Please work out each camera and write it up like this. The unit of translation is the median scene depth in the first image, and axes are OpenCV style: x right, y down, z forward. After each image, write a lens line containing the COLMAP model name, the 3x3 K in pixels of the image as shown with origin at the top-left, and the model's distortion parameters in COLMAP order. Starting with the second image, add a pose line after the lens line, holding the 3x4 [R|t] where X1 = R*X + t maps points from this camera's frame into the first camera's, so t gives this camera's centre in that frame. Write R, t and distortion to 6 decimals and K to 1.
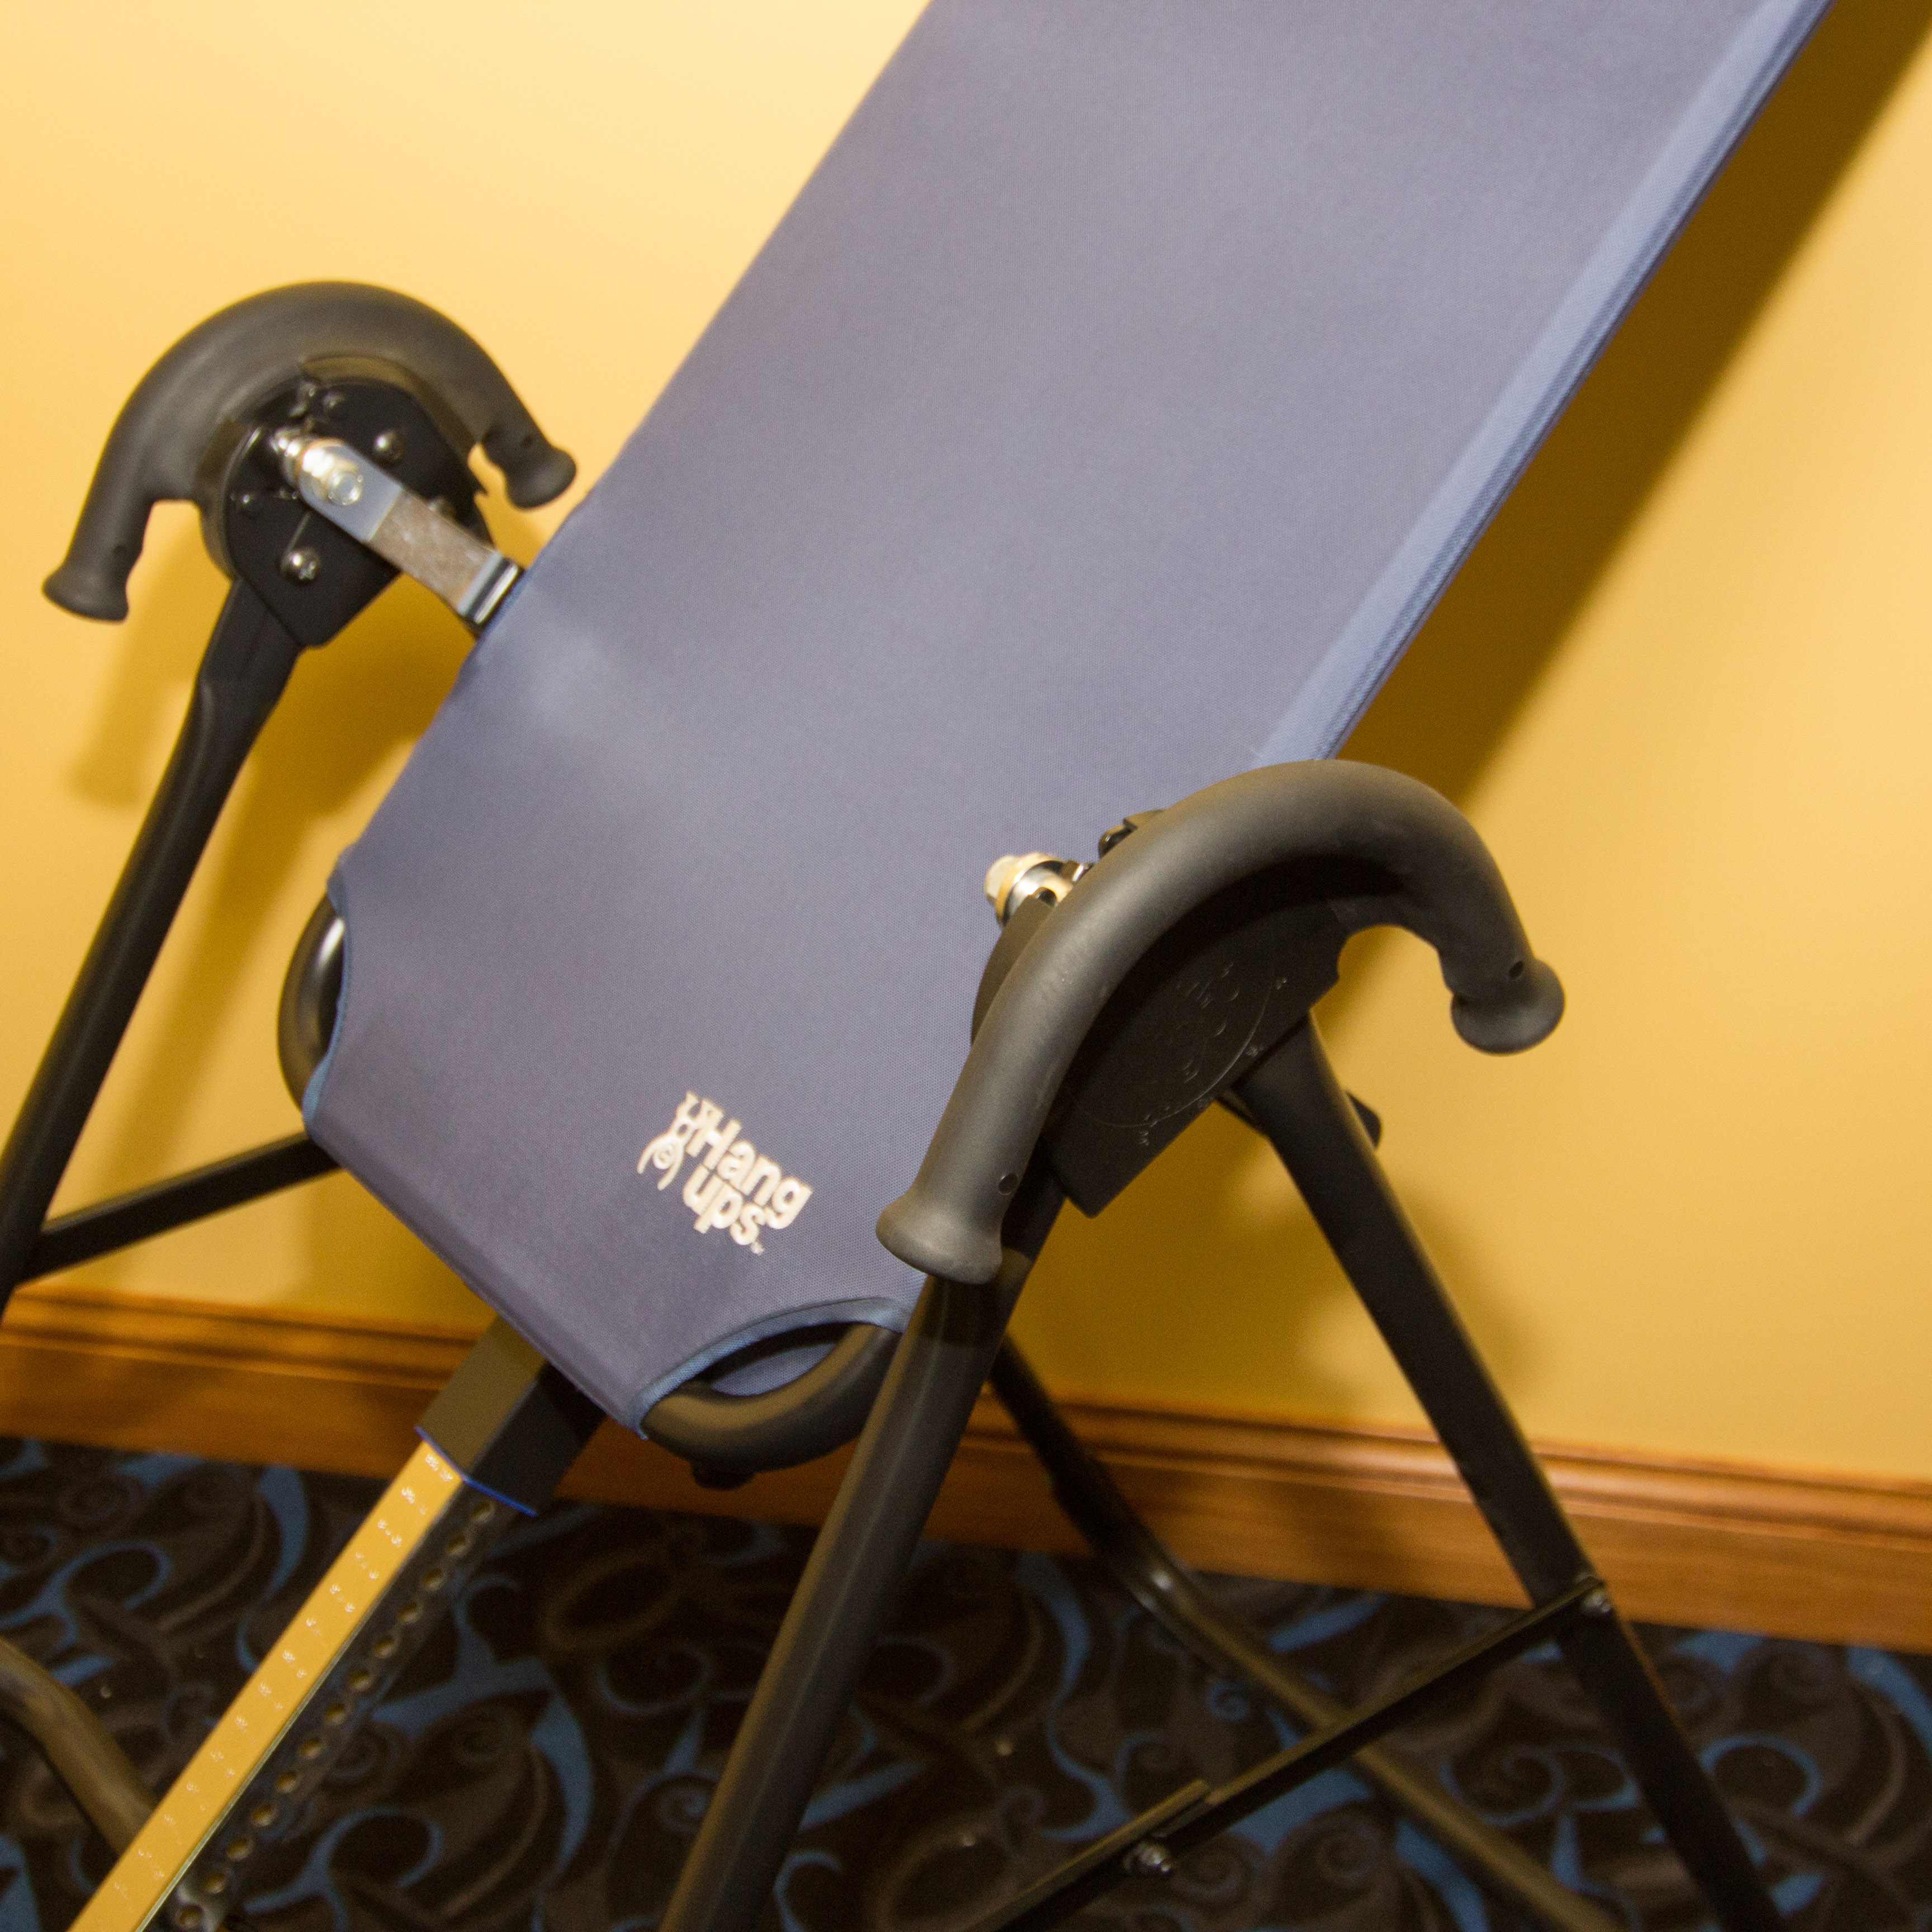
lens RADIAL K [[3103.1, 0, 966.0], [0, 3103.1, 966.0], [0, 0, 1]] dist [0.040938, 0.015858]
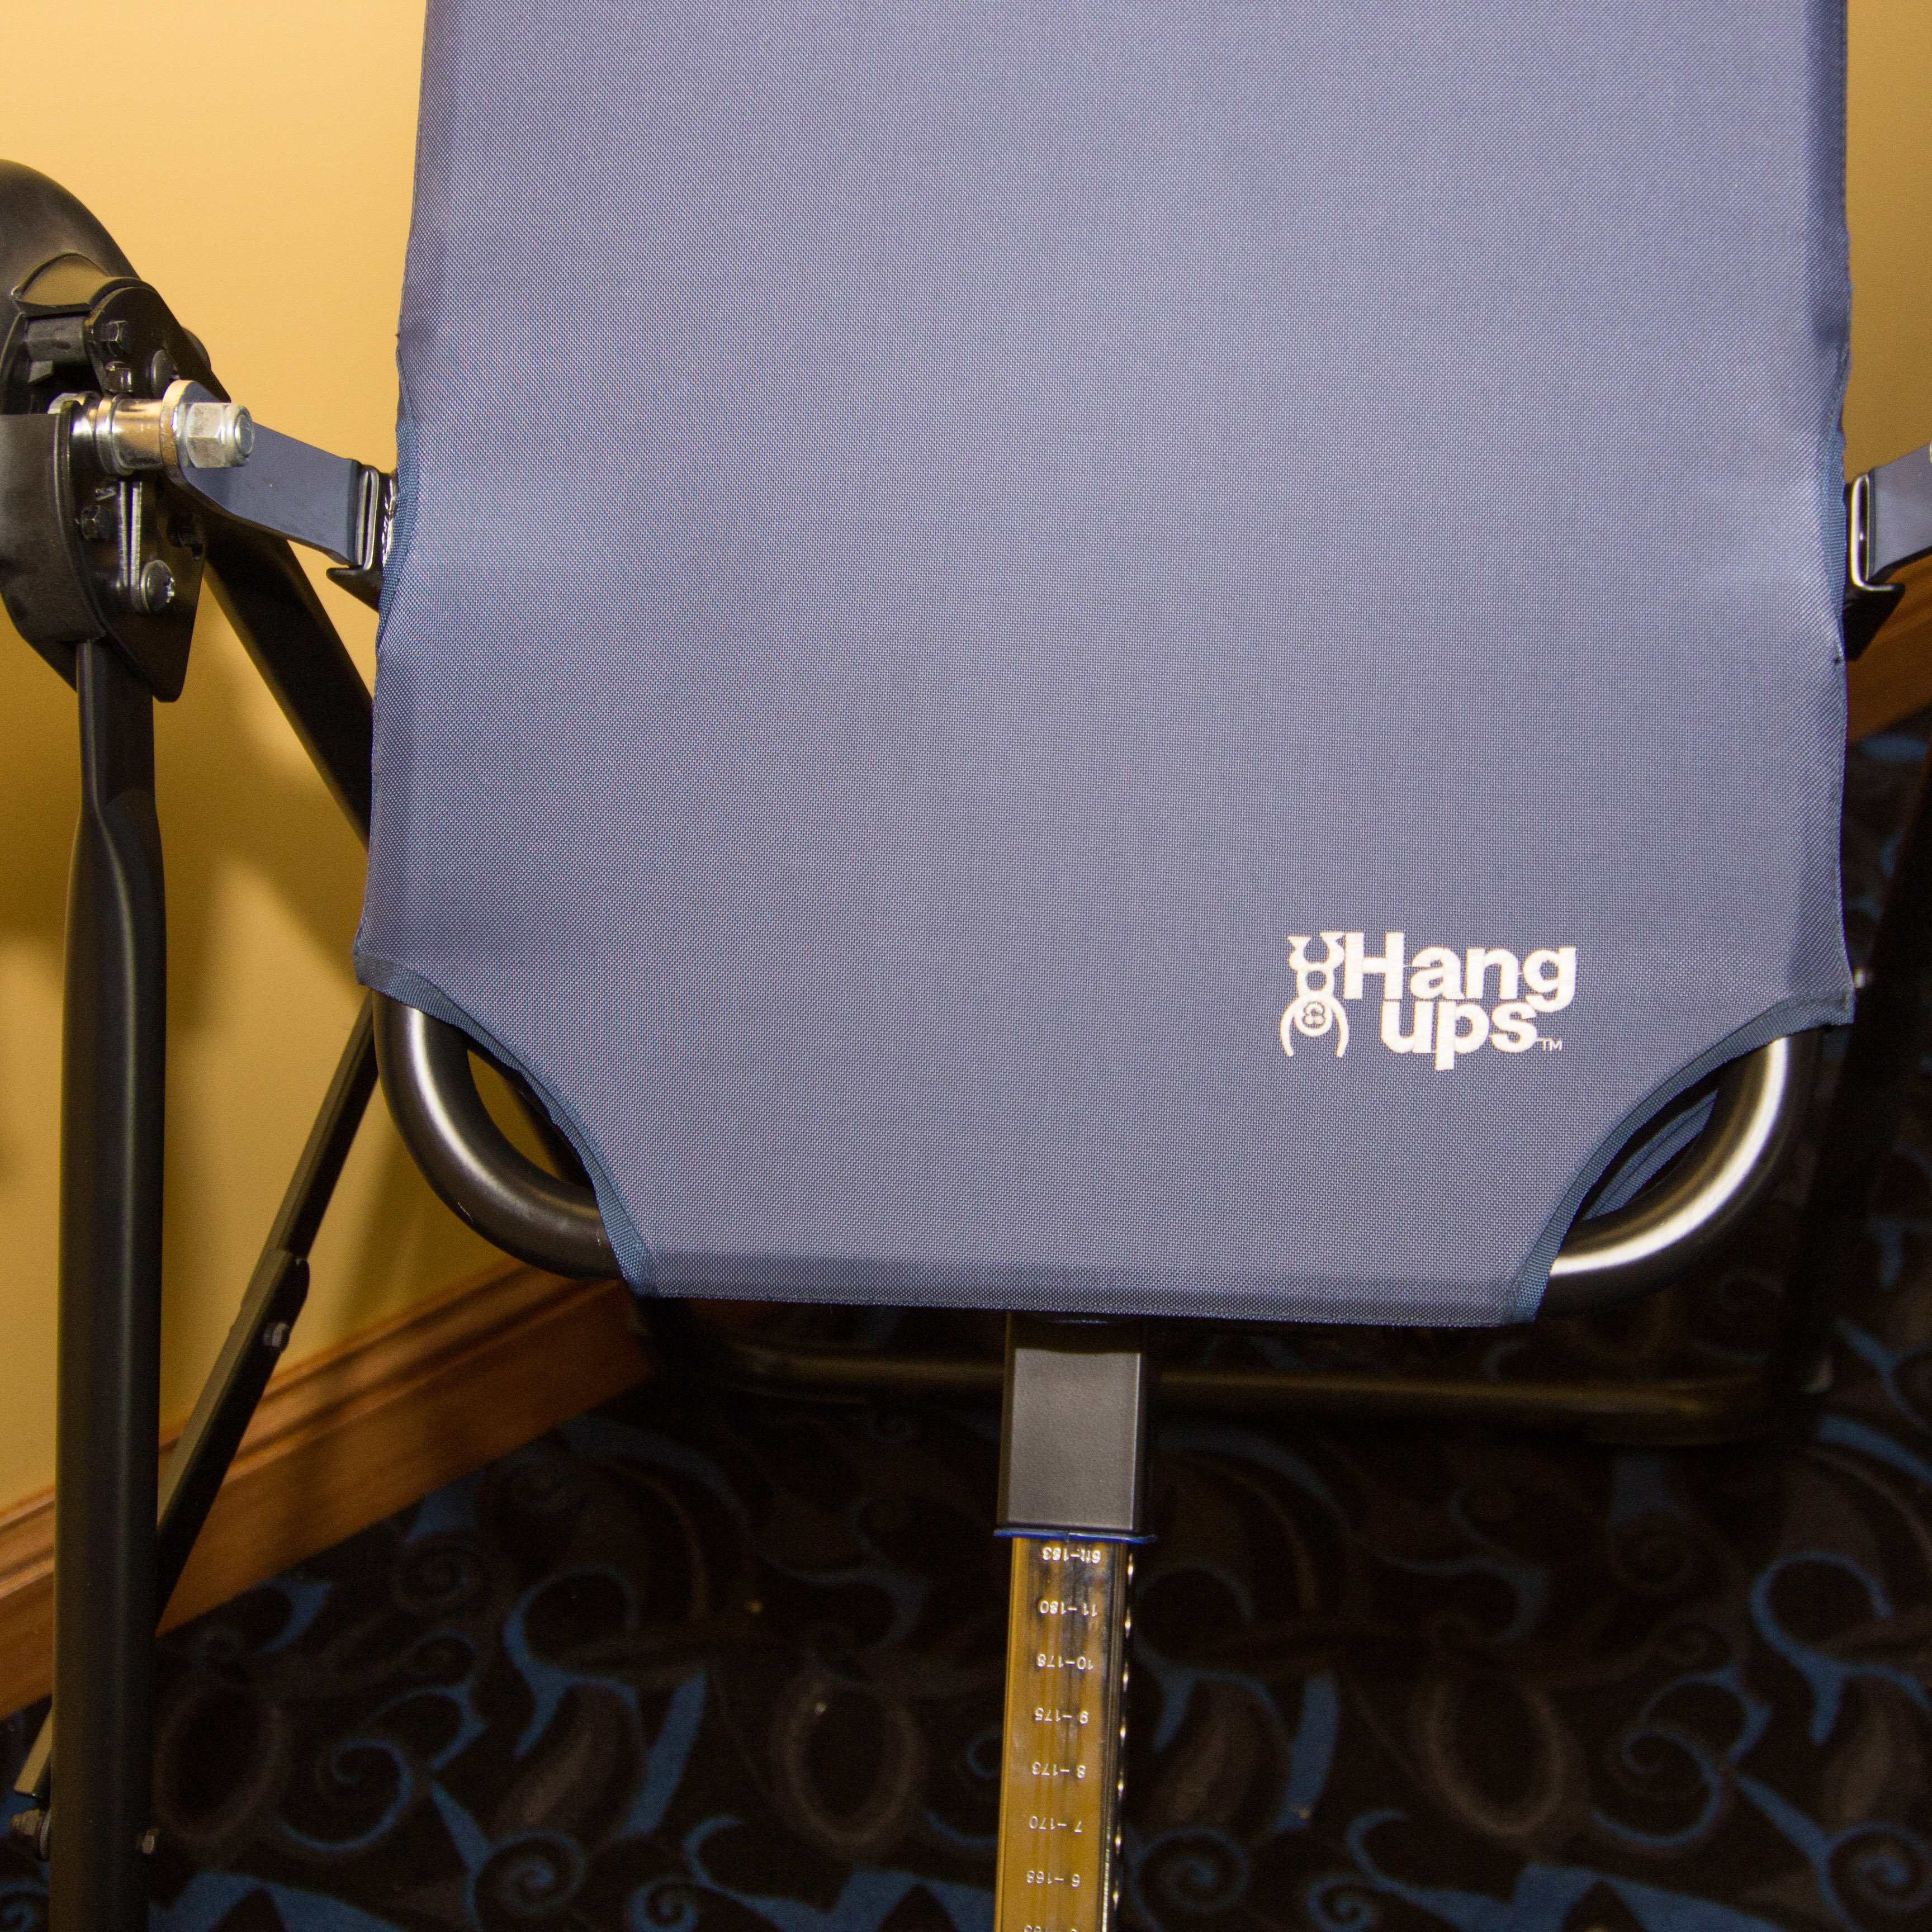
lens RADIAL K [[3103.1, 0, 966.0], [0, 3103.1, 966.0], [0, 0, 1]] dist [0.040938, 0.015858]
pose [[0.698266, -0.473149, 0.537172, -0.498943], [0.401549, 0.880125, 0.253256, -0.160287], [-0.592606, 0.038861, 0.804554, 0.372364]]
